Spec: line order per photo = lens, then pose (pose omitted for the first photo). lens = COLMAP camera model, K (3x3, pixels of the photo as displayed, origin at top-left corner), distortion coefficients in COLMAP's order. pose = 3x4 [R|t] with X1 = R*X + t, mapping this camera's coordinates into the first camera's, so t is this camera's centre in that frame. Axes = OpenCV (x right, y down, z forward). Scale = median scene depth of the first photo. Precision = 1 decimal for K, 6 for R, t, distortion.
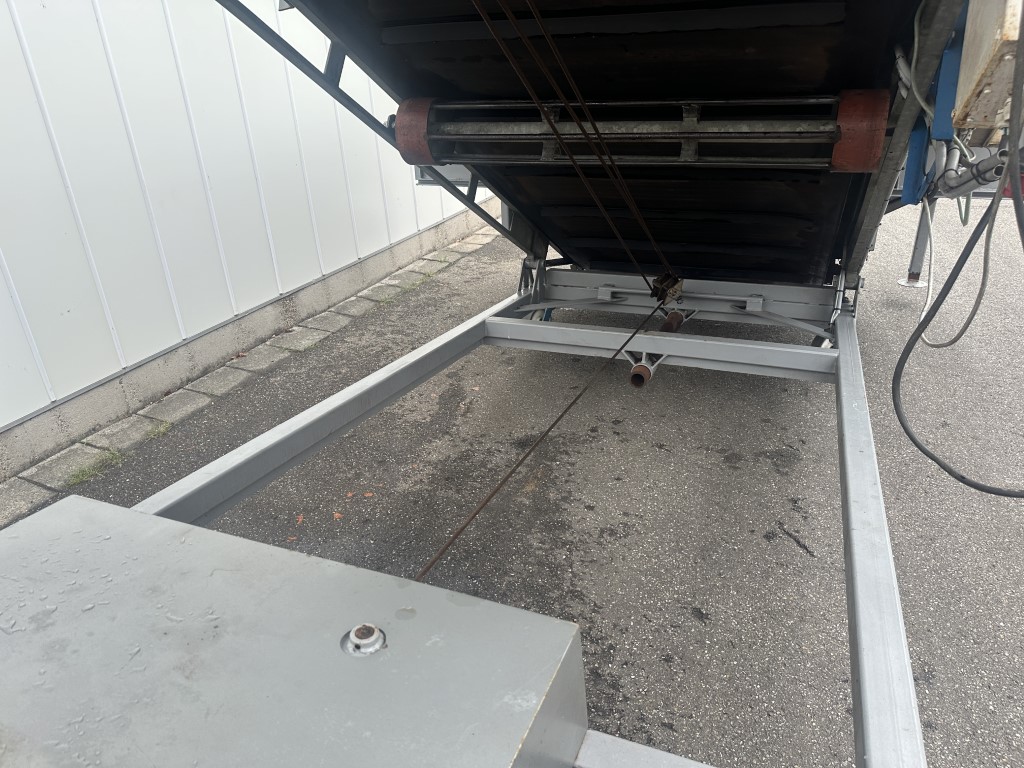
lens RADIAL K [[716.1, 0, 512.0], [0, 716.1, 384.0], [0, 0, 1]] dist [-0.100639, 0.000099]
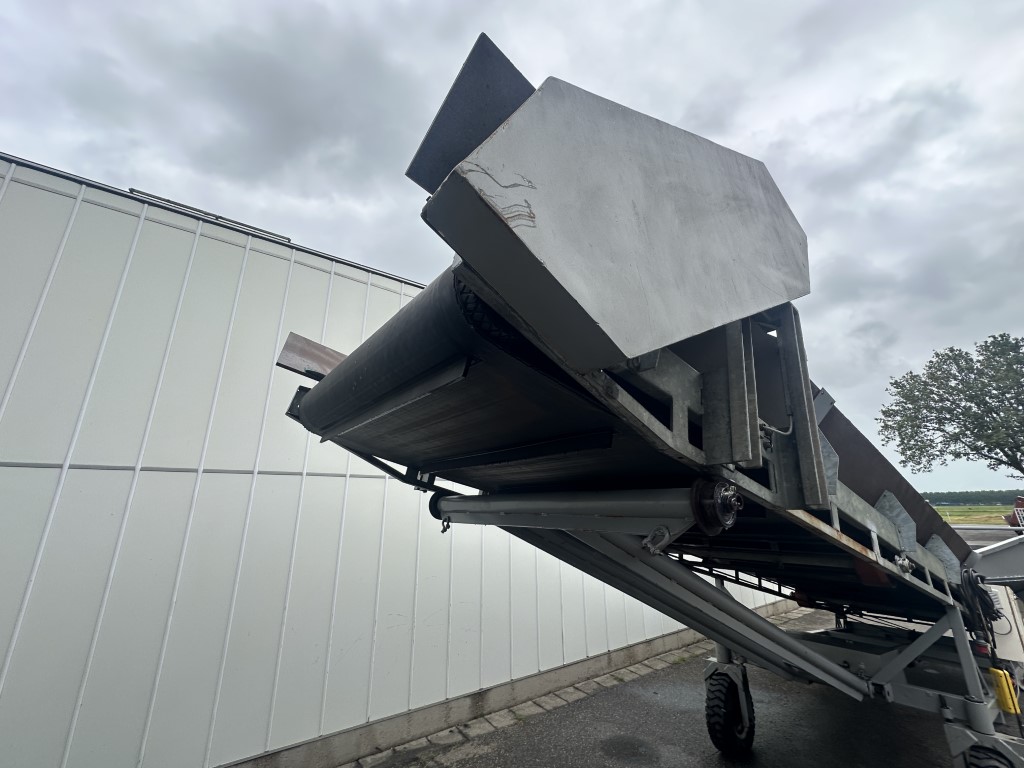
lens RADIAL K [[405.7, 0, 512.0], [0, 405.7, 384.0], [0, 0, 1]] dist [-0.002116, -0.000097]
pose [[0.881280, -0.088406, -0.464251, -0.304019], [-0.242811, 0.758074, -0.605282, 0.420666], [0.405447, 0.646148, 0.646610, -1.136346]]
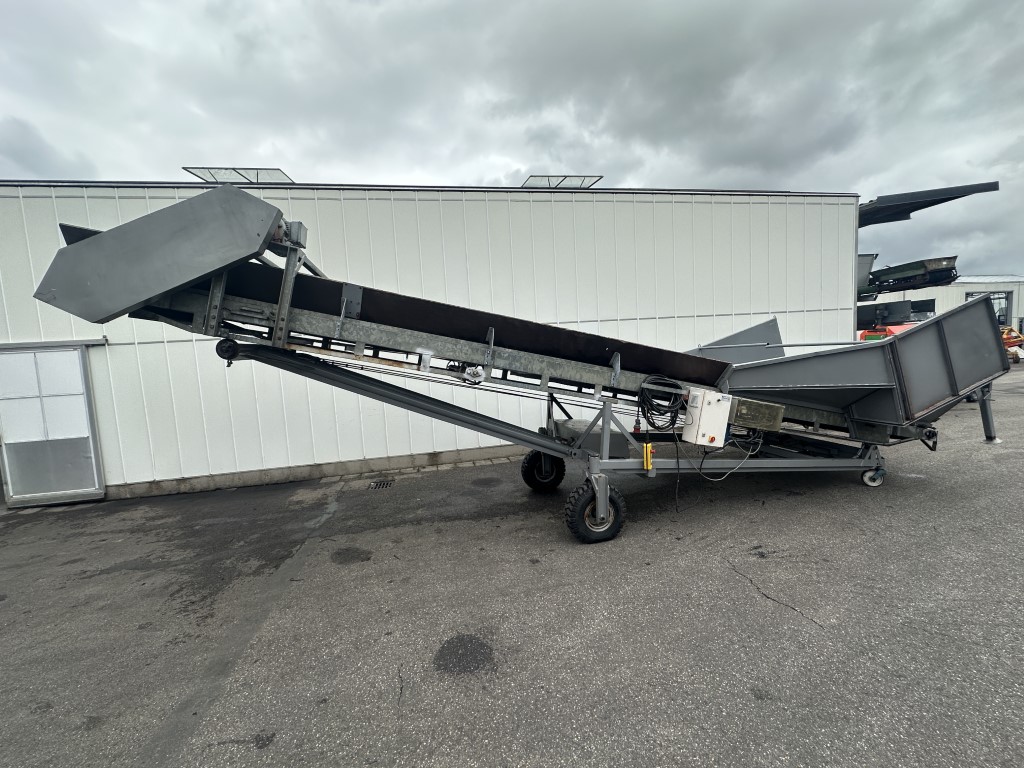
lens RADIAL K [[405.7, 0, 512.0], [0, 405.7, 384.0], [0, 0, 1]] dist [-0.002116, -0.000097]
pose [[0.608697, 0.086674, -0.788654, 0.796682], [-0.320554, 0.936140, -0.144526, 0.251331], [0.725764, 0.340779, 0.597609, -0.837833]]
